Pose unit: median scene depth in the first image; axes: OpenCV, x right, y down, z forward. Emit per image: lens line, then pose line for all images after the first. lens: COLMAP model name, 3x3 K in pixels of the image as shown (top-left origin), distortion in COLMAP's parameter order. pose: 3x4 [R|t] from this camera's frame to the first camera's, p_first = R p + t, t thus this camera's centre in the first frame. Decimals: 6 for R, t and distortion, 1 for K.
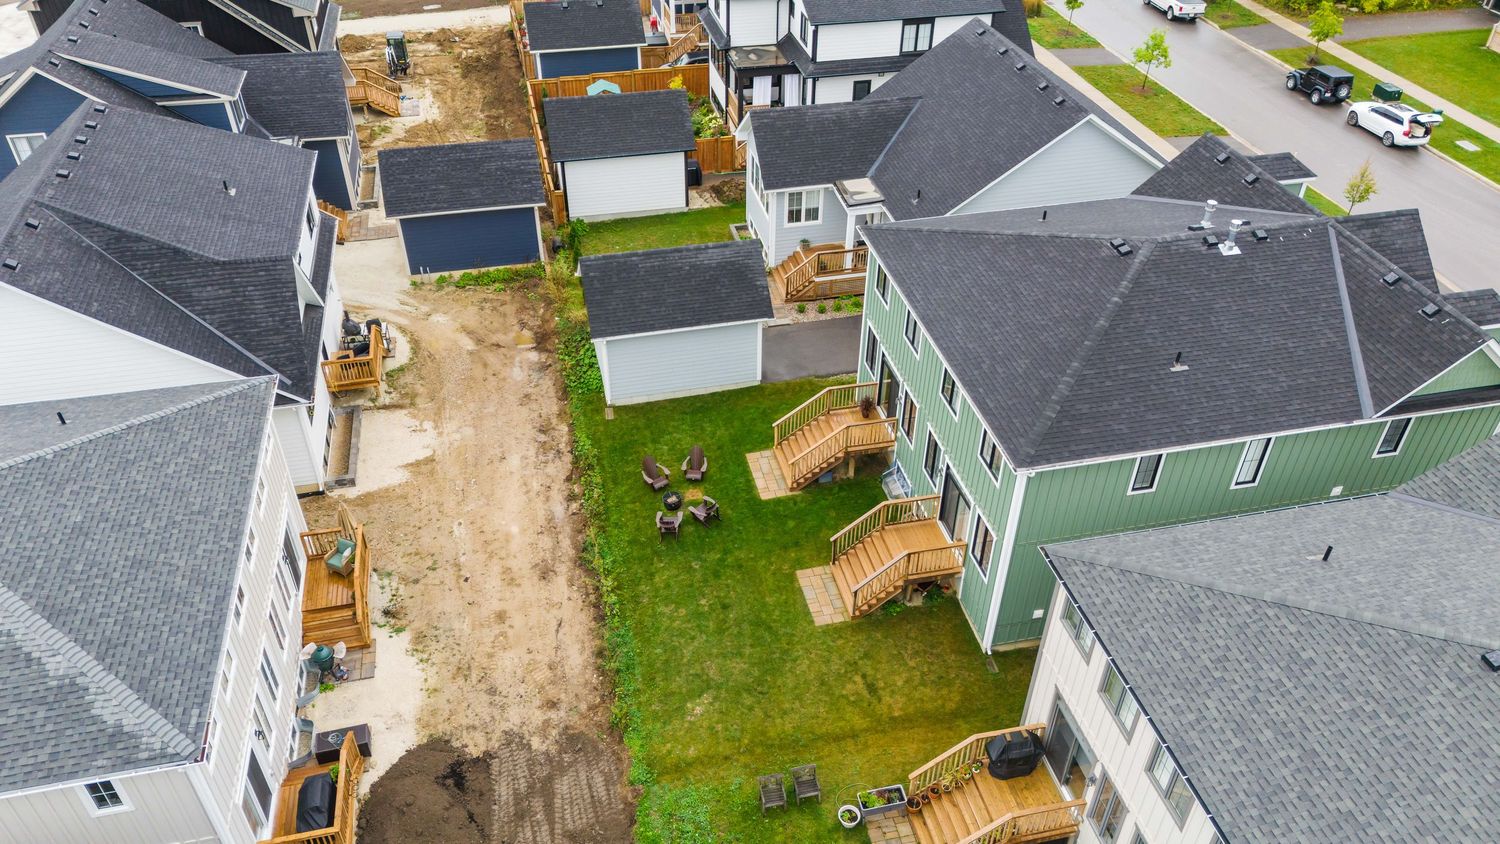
lens RADIAL K [[1099.5, 0, 752.7], [0, 1099.5, 420.3], [0, 0, 1]] dist [0.063893, -0.056086]
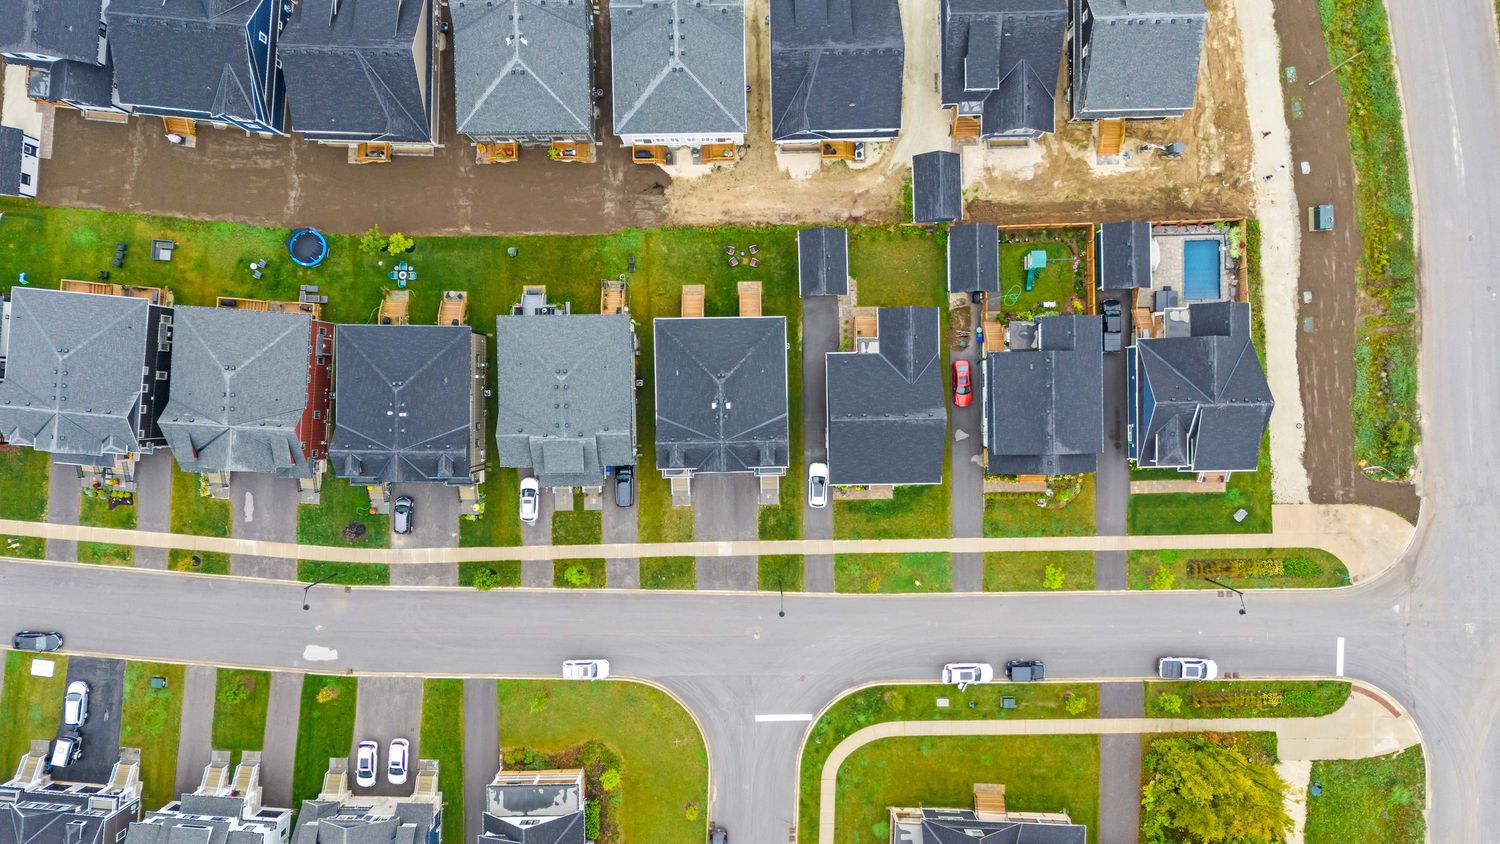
lens RADIAL K [[1091.5, 0, 751.5], [0, 1091.5, 420.3], [0, 0, 1]] dist [0.086461, -0.097793]
pose [[-0.206910, 0.978307, 0.010179, 0.344164], [-0.596421, -0.134376, 0.791344, -2.391832], [0.775545, 0.157666, 0.611286, -0.789617]]
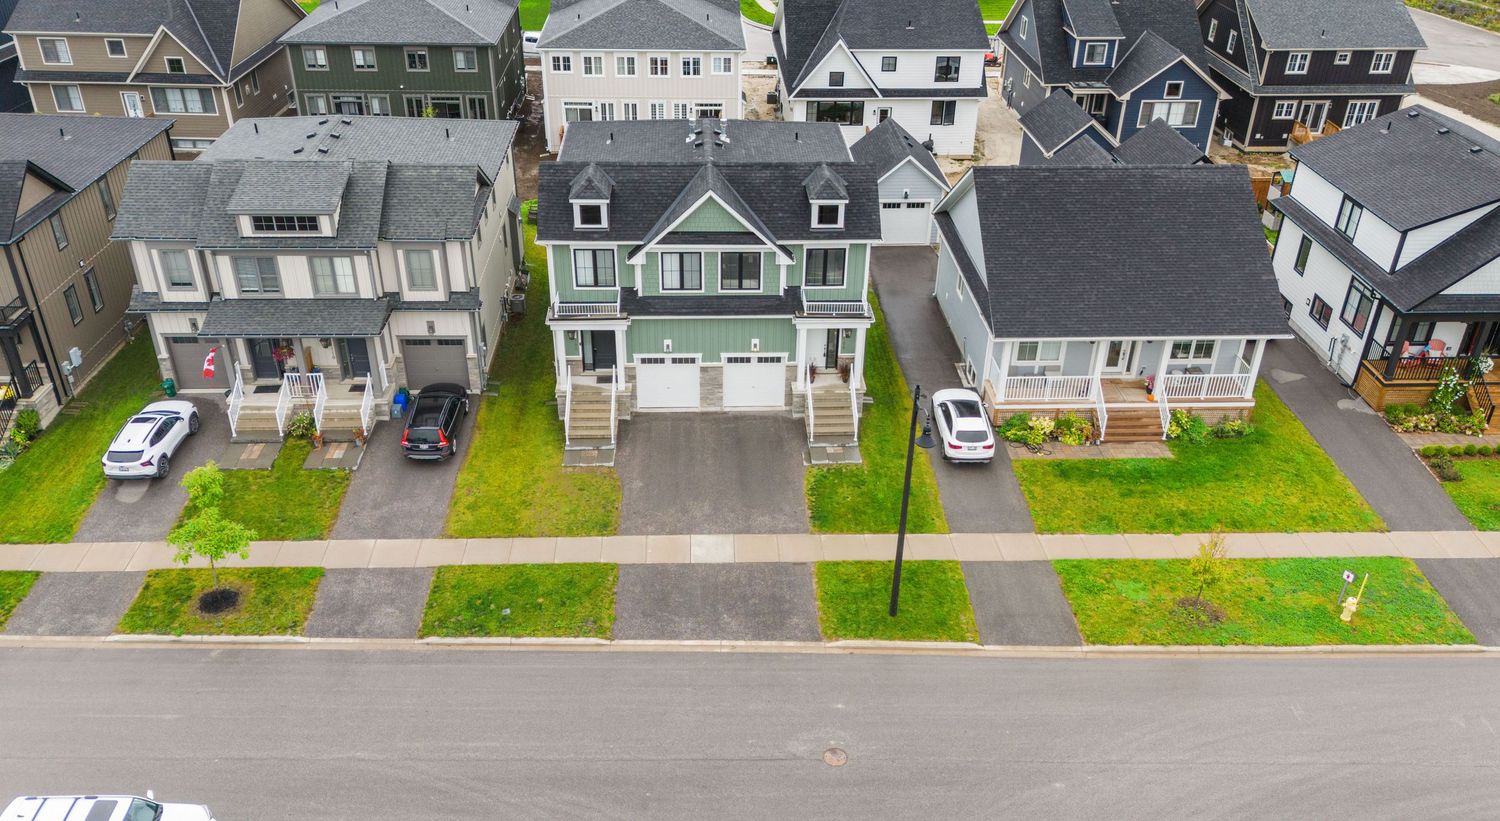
lens RADIAL K [[1185.9, 0, 754.0], [0, 1185.9, 413.9], [0, 0, 1]] dist [0.064018, -0.053615]
pose [[-0.175808, 0.489888, -0.853874, 1.585695], [-0.617071, 0.620984, 0.483325, -0.604433], [0.767017, 0.611873, 0.193121, 0.817176]]
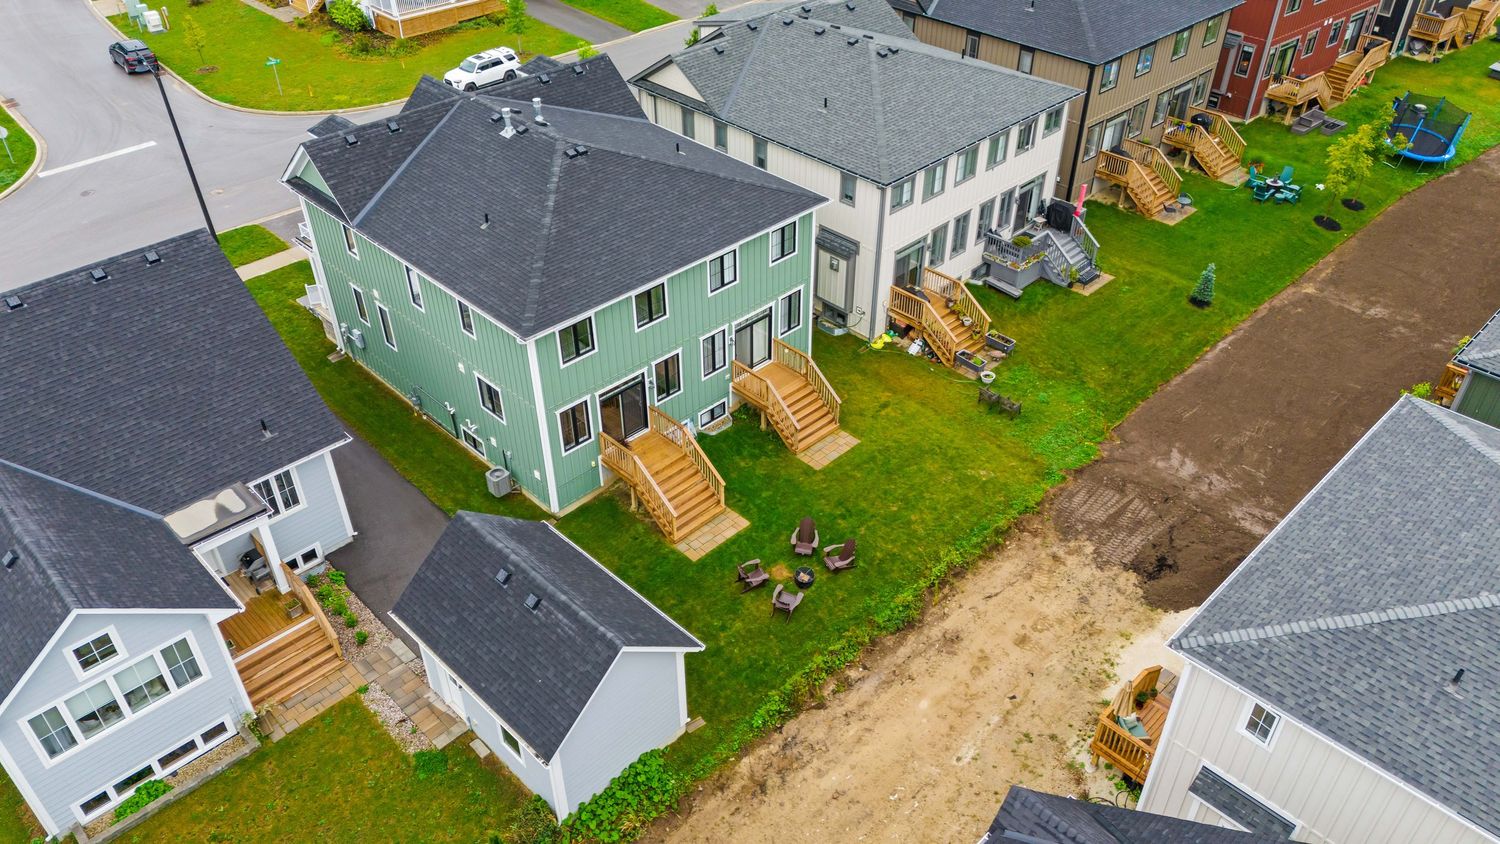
lens RADIAL K [[1099.5, 0, 752.7], [0, 1099.5, 420.3], [0, 0, 1]] dist [0.063893, -0.056086]
pose [[-0.523941, -0.519615, 0.674897, -0.583018], [0.517177, 0.435498, 0.736797, -0.662682], [-0.676767, 0.735079, 0.040558, 0.860281]]
